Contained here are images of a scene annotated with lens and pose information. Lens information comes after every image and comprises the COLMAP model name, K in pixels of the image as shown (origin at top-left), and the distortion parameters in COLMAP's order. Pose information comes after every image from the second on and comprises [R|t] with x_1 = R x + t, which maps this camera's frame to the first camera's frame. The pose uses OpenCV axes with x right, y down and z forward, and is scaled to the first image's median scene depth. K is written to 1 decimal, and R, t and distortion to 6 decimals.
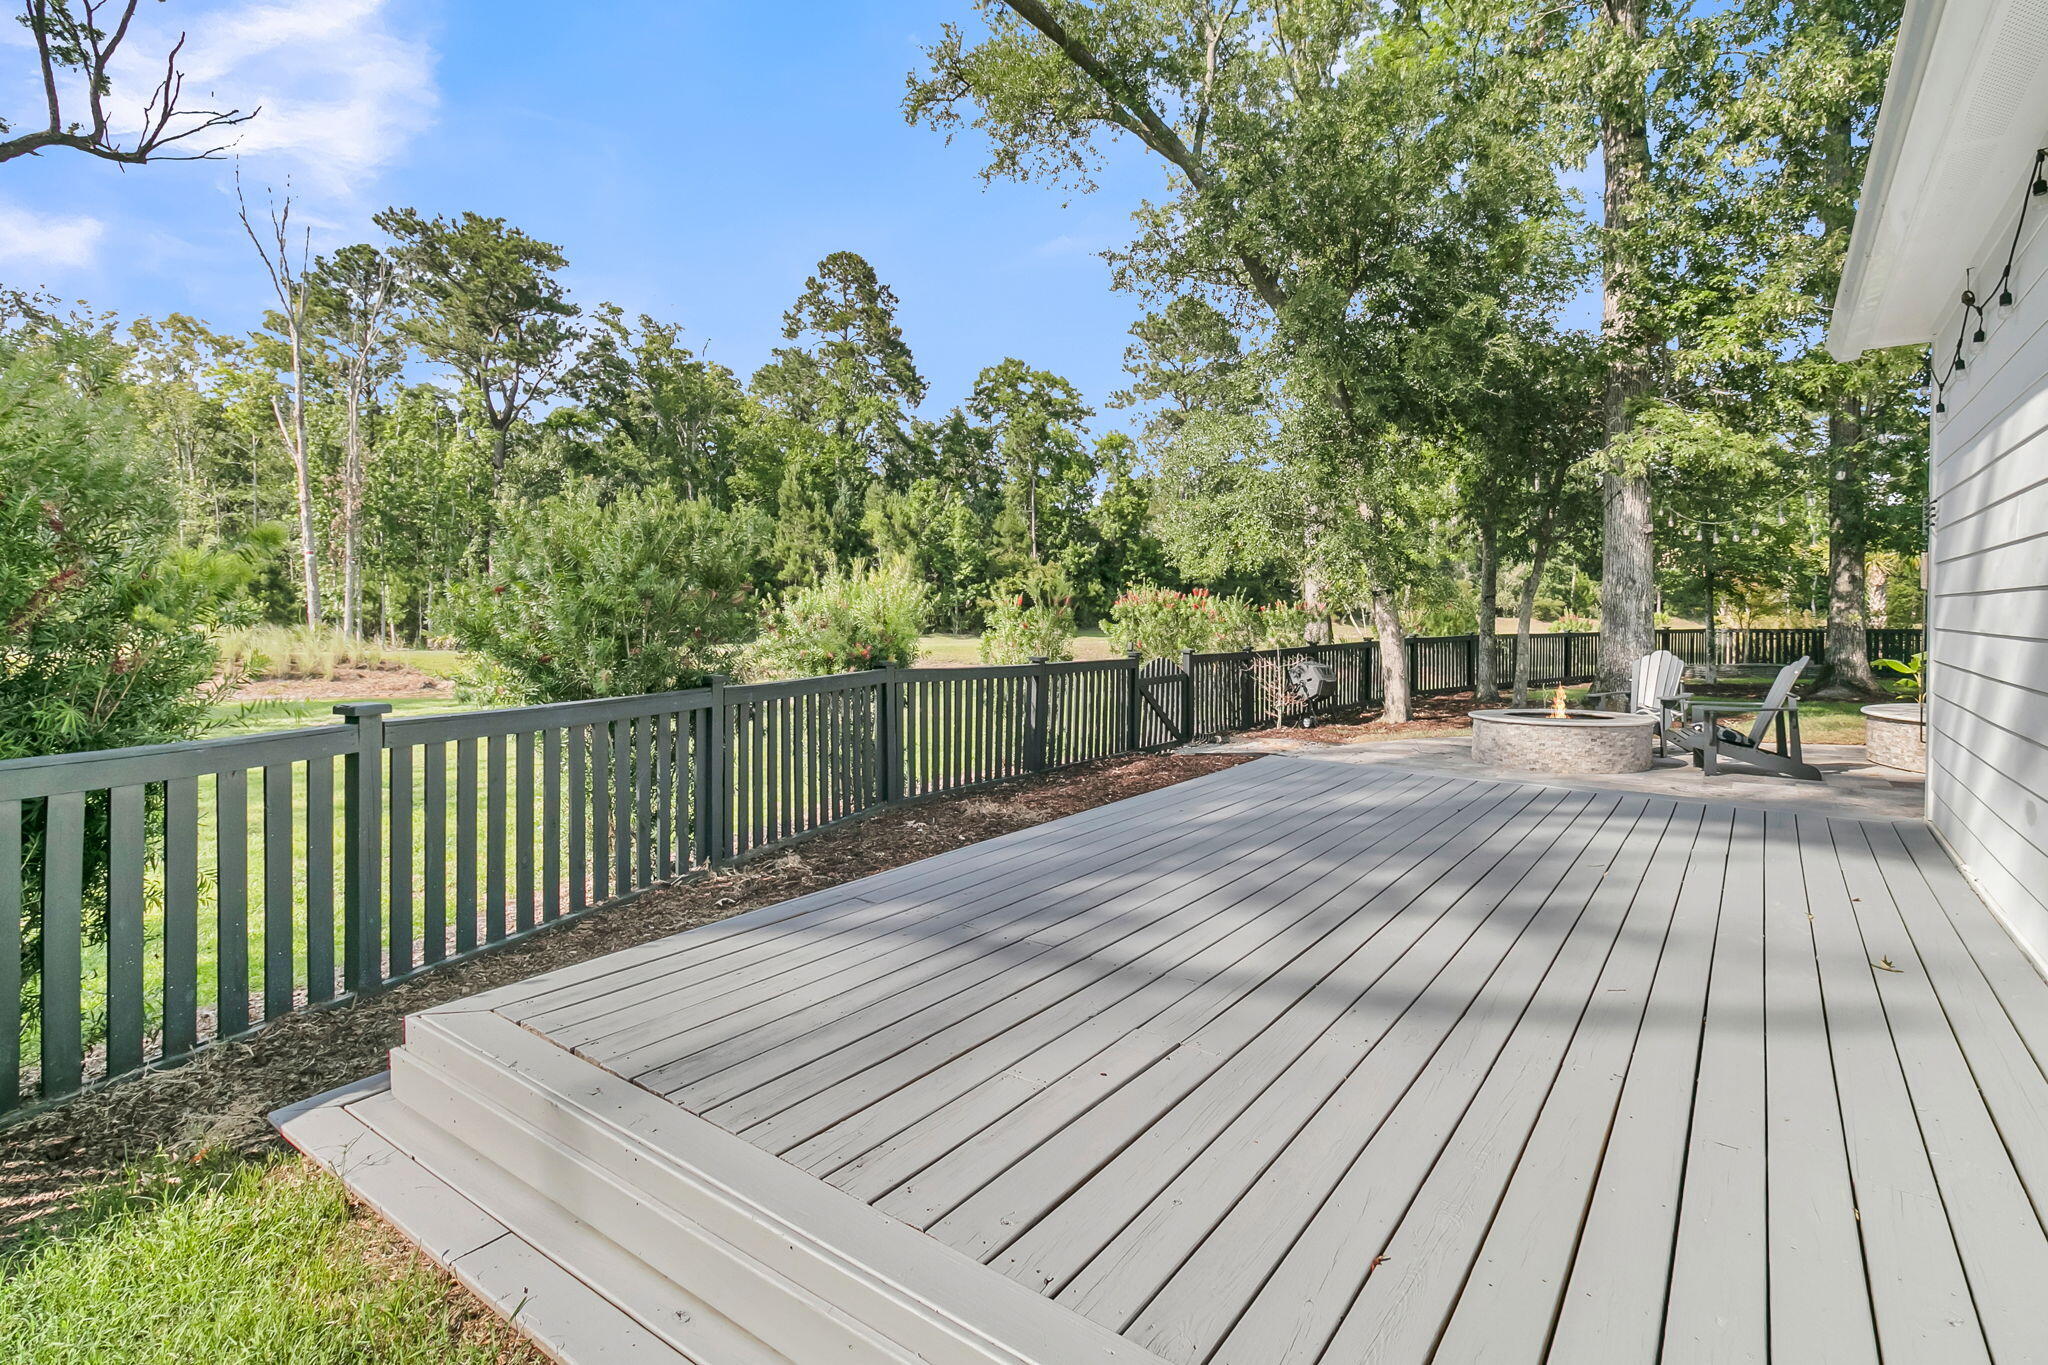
lens RADIAL K [[1006.5, 0, 1024.0], [0, 1006.5, 609.2], [0, 0, 1]] dist [0.000739, -0.000007]
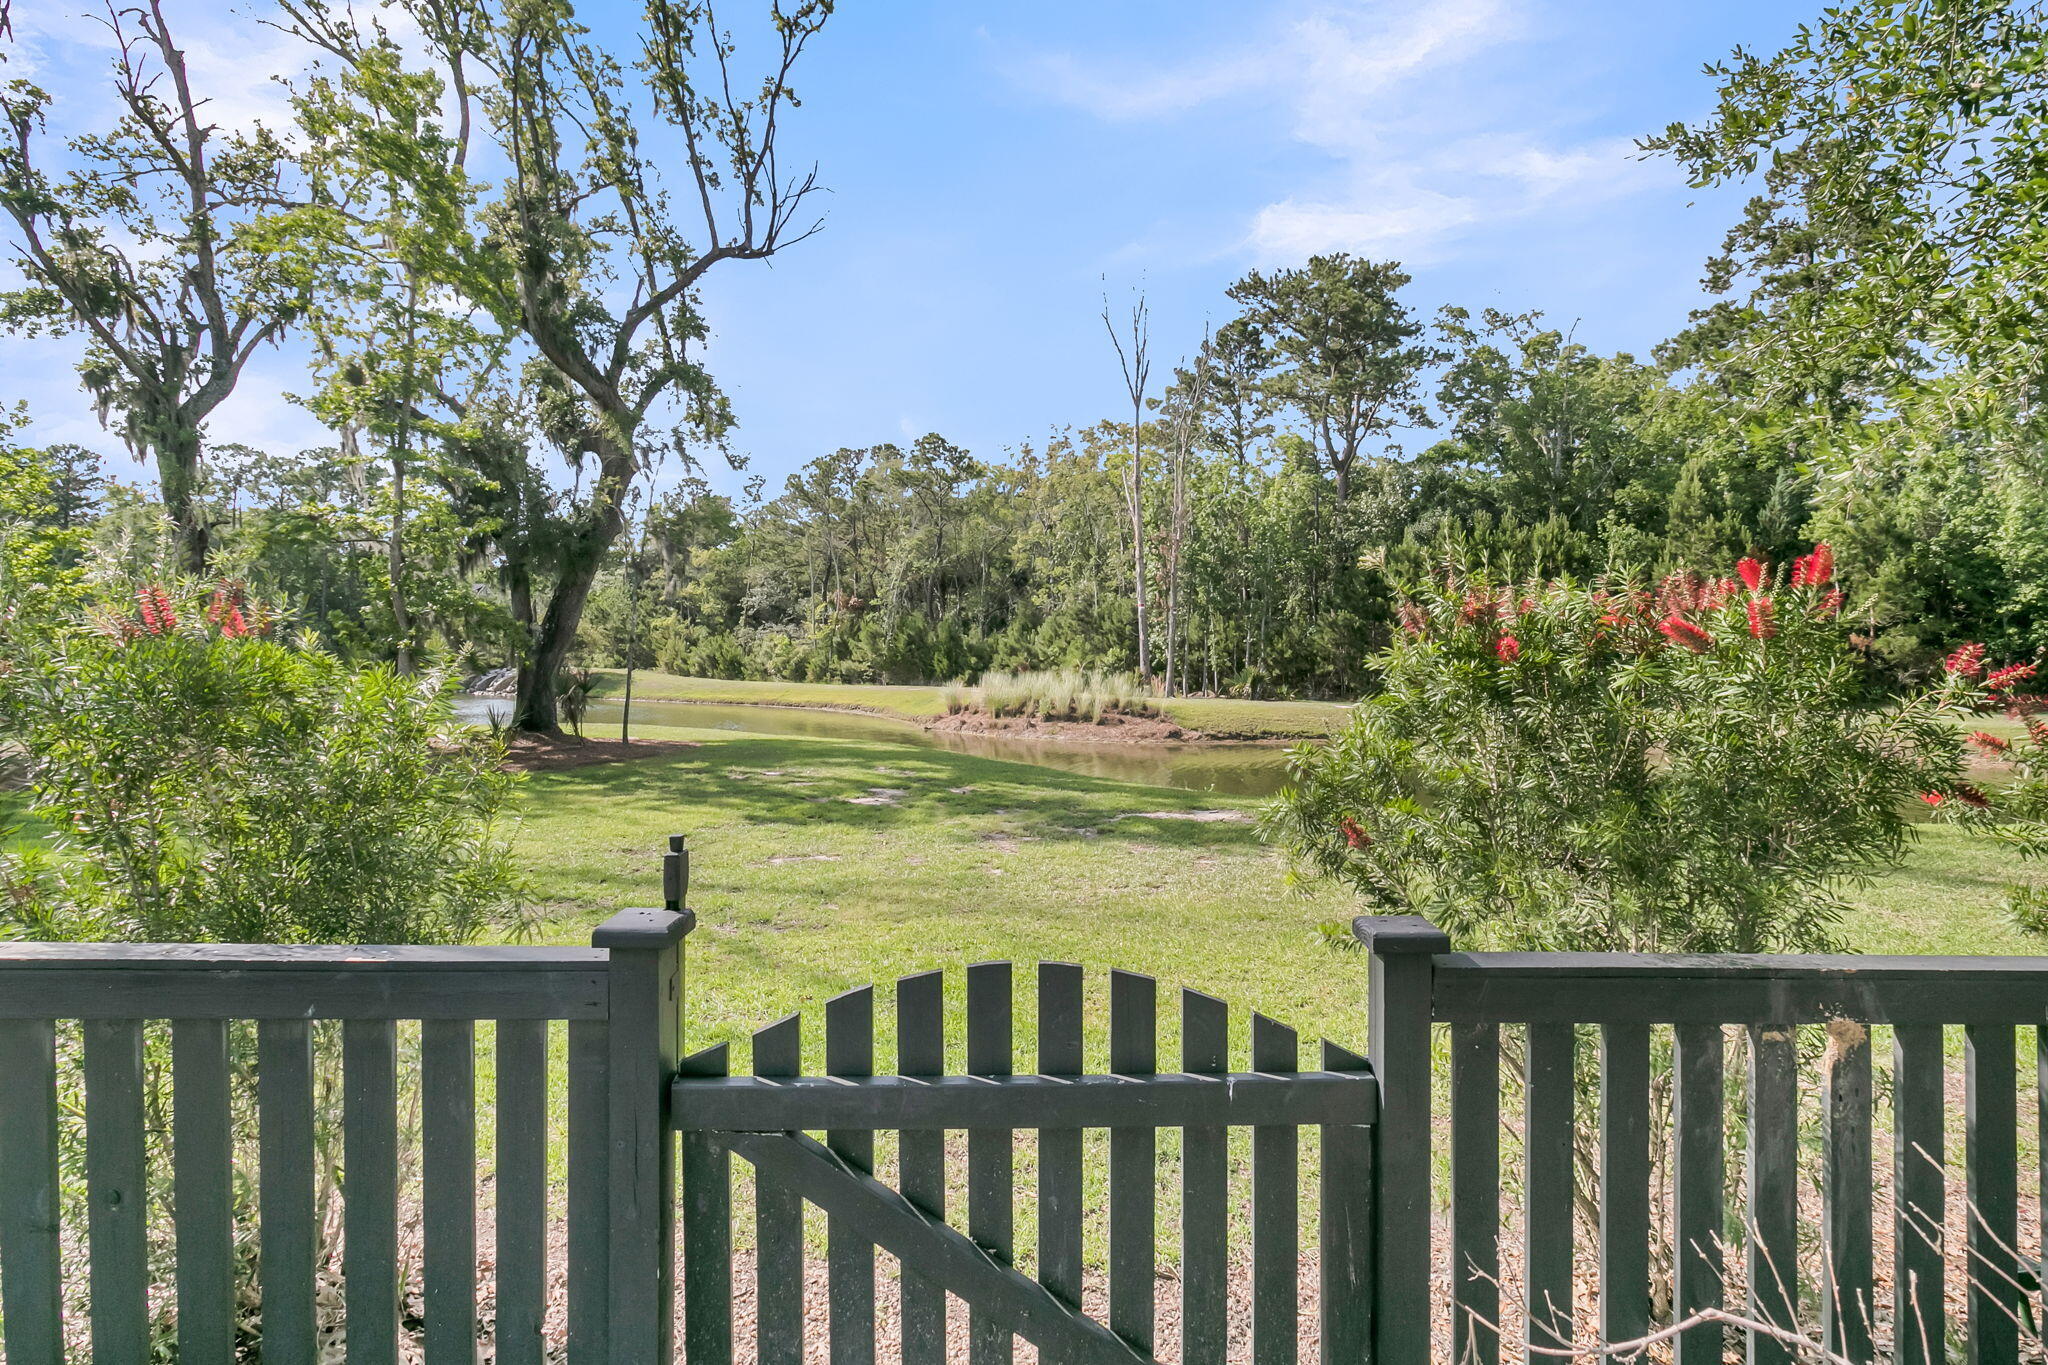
lens RADIAL K [[976.9, 0, 1024.0], [0, 976.9, 650.9], [0, 0, 1]] dist [0.001760, -0.000004]
pose [[0.588334, -0.003274, -0.808612, 0.055646], [-0.003817, 0.999969, -0.006826, 0.000928], [0.808609, 0.007102, 0.588303, 0.201026]]
